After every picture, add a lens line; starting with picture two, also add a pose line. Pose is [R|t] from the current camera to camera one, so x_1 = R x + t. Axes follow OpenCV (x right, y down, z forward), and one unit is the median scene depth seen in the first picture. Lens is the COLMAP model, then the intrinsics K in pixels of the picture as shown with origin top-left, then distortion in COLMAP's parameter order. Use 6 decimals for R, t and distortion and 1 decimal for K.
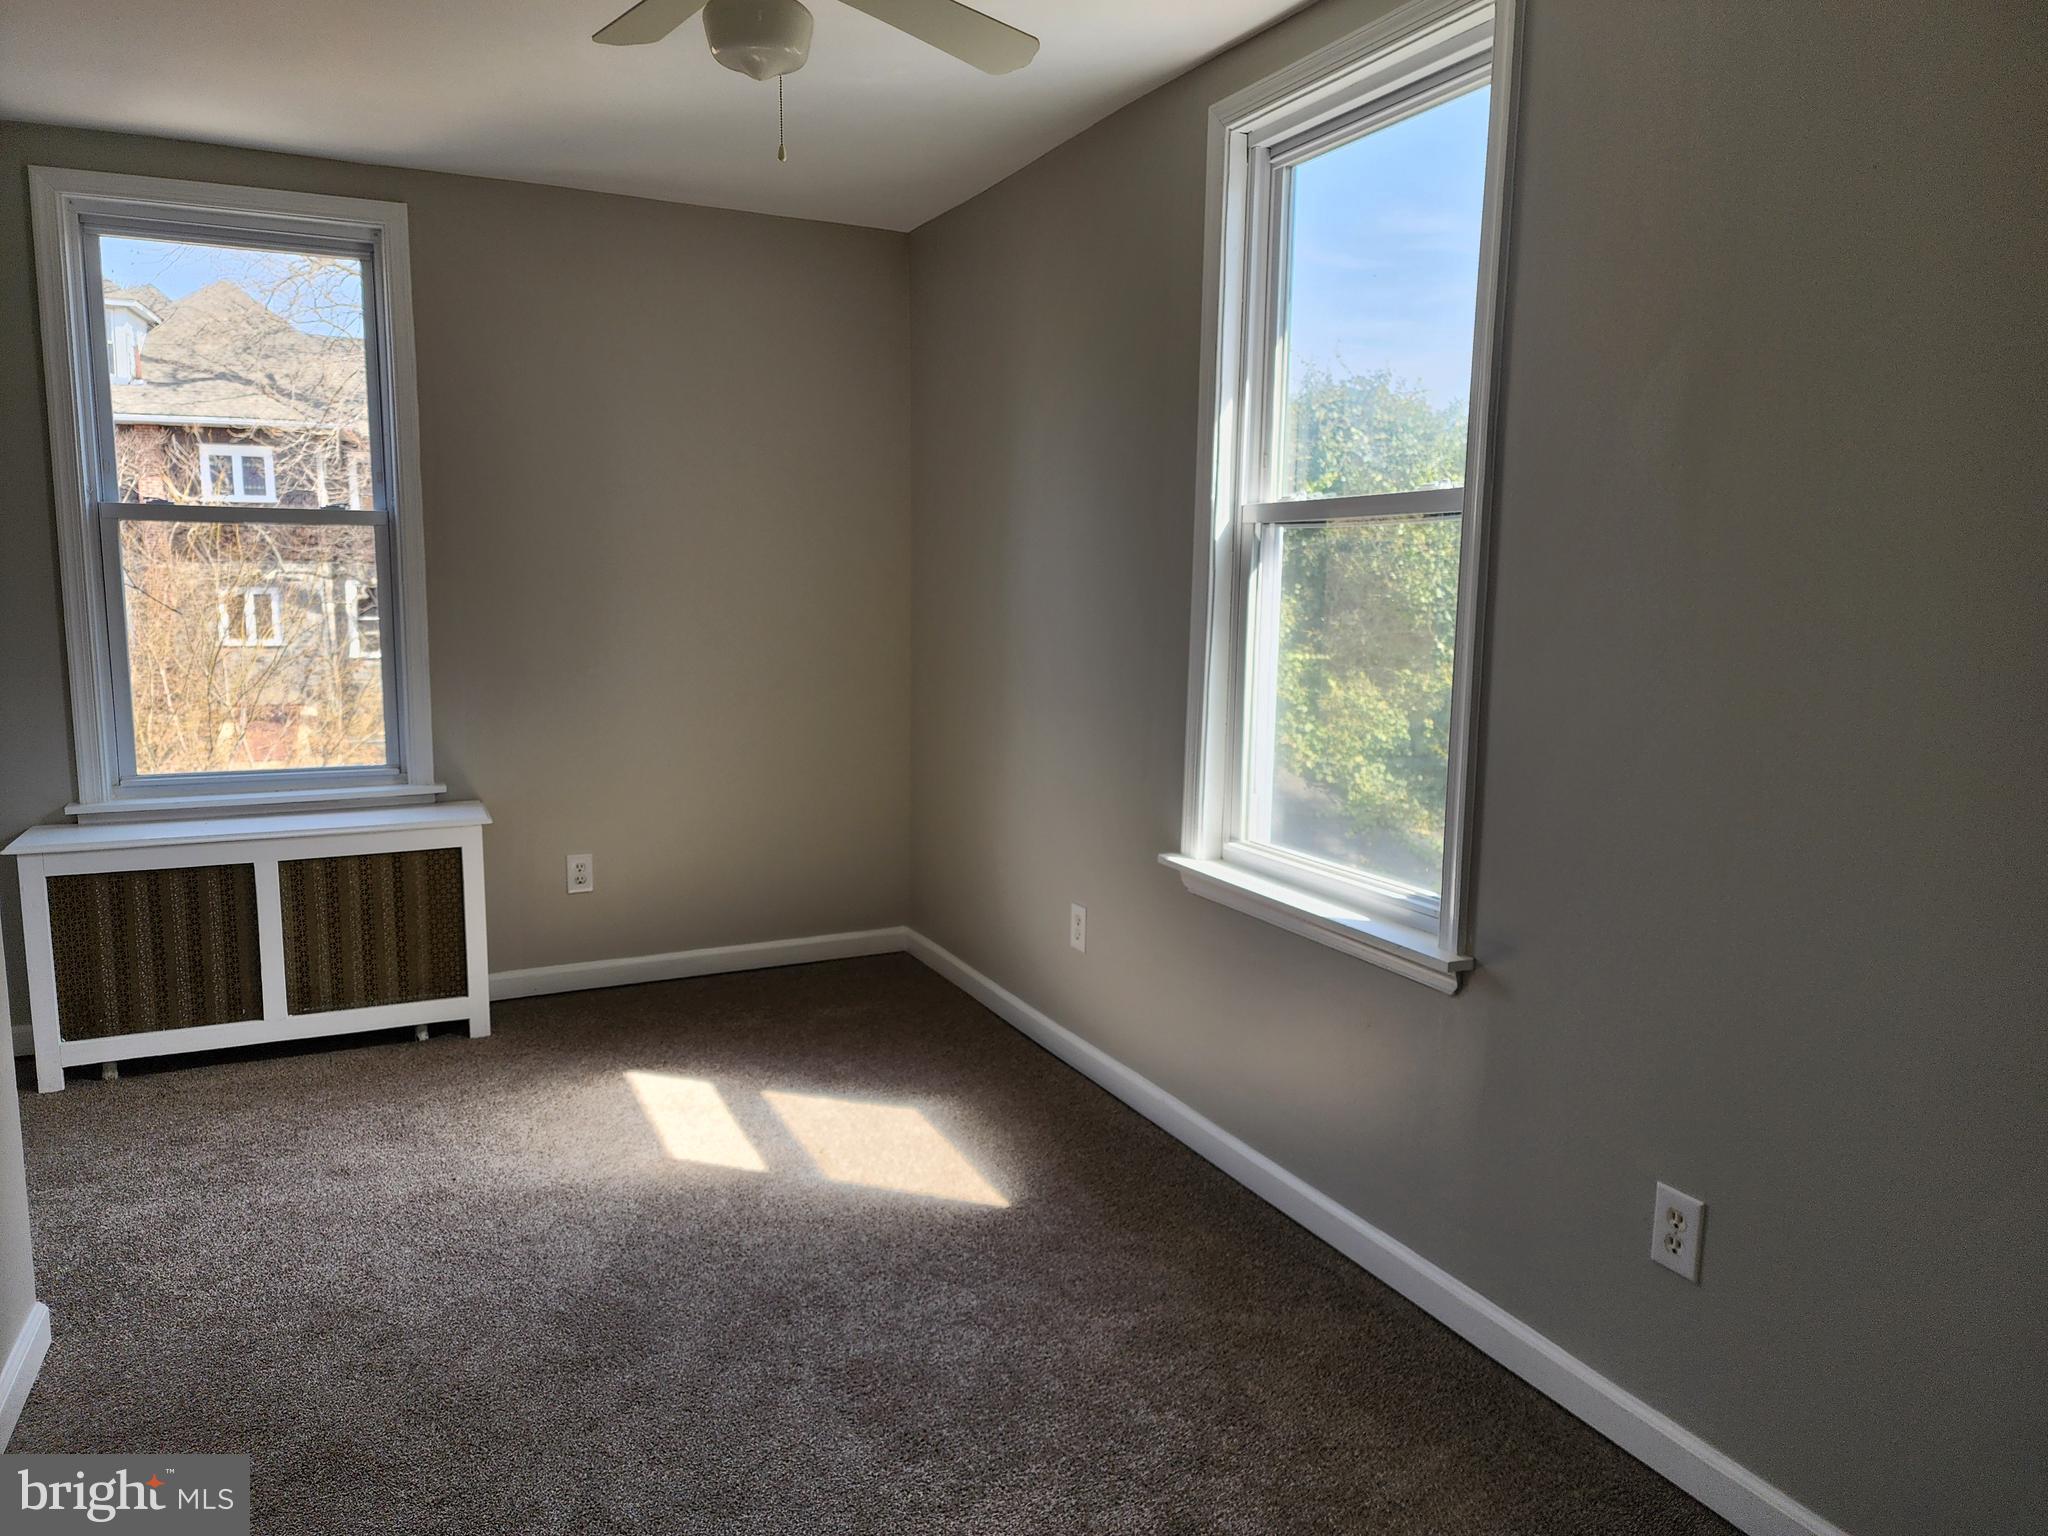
lens RADIAL K [[1403.6, 0, 1001.5], [0, 1403.6, 767.2], [0, 0, 1]] dist [0.021092, 0.001675]
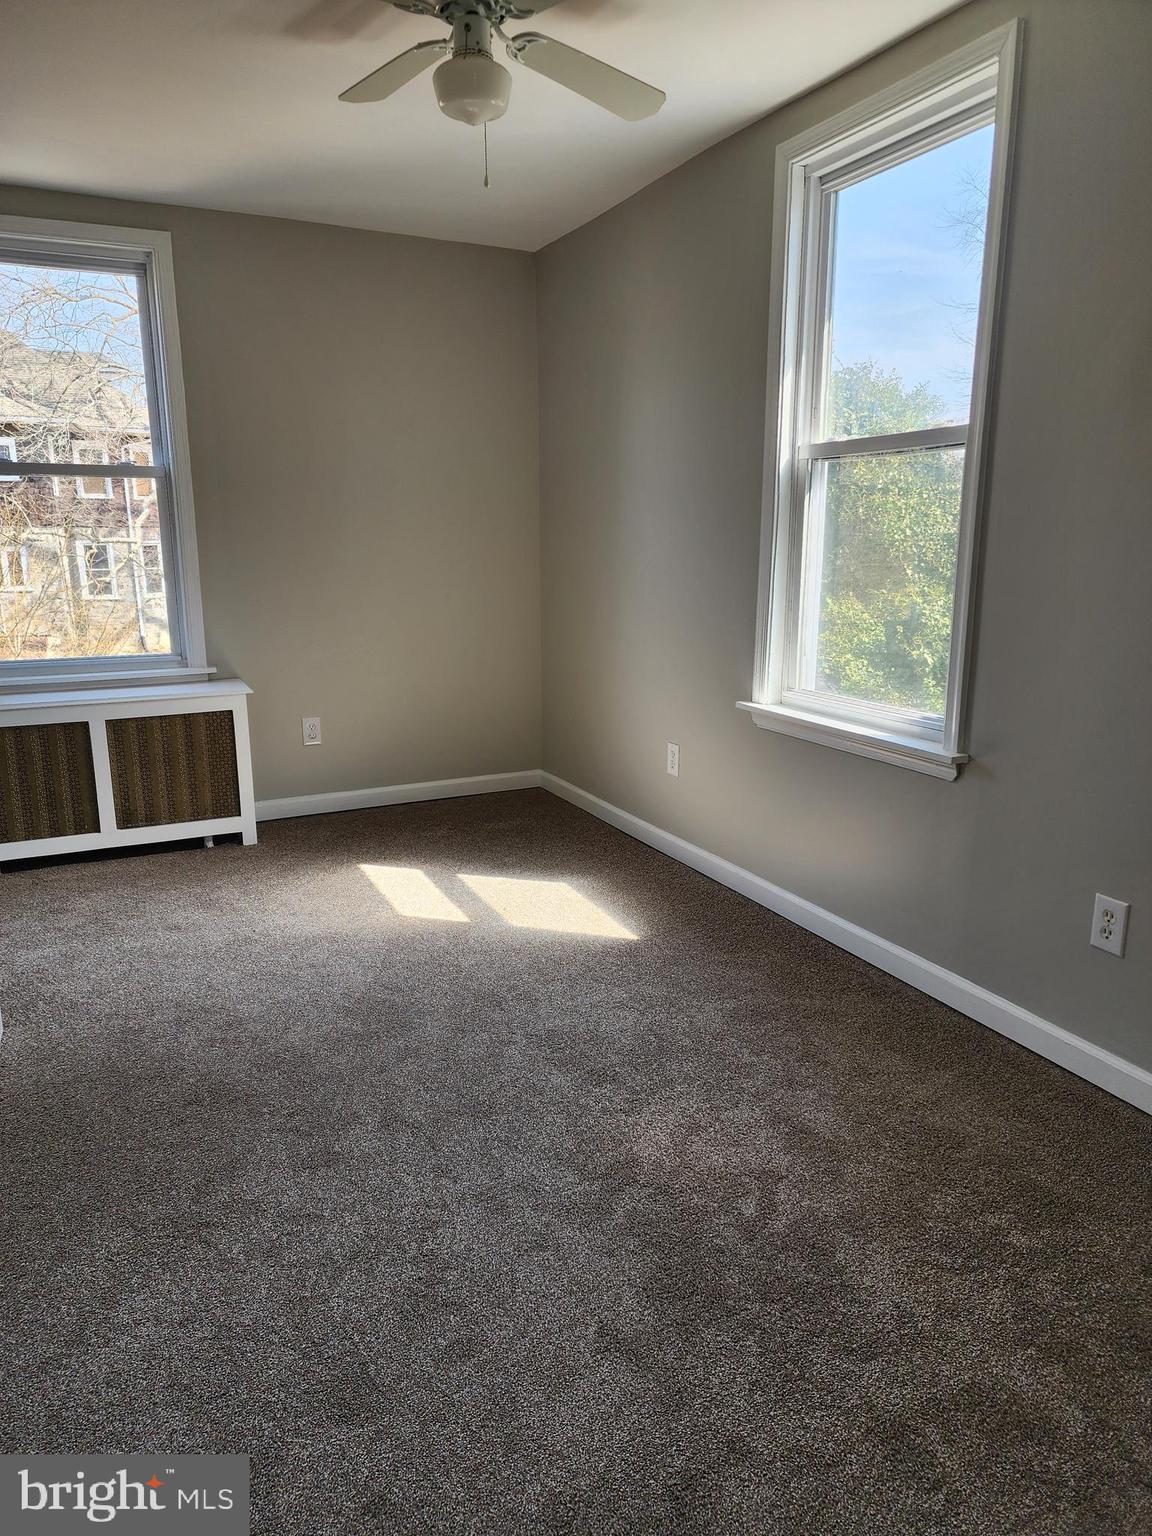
lens RADIAL K [[1045.8, 0, 576.0], [0, 1045.8, 768.0], [0, 0, 1]] dist [0.048533, -0.035442]
pose [[0.999796, -0.017507, 0.010023, -0.064035], [0.016630, 0.996515, 0.081743, 0.041764], [-0.011419, -0.081560, 0.996603, -0.064647]]
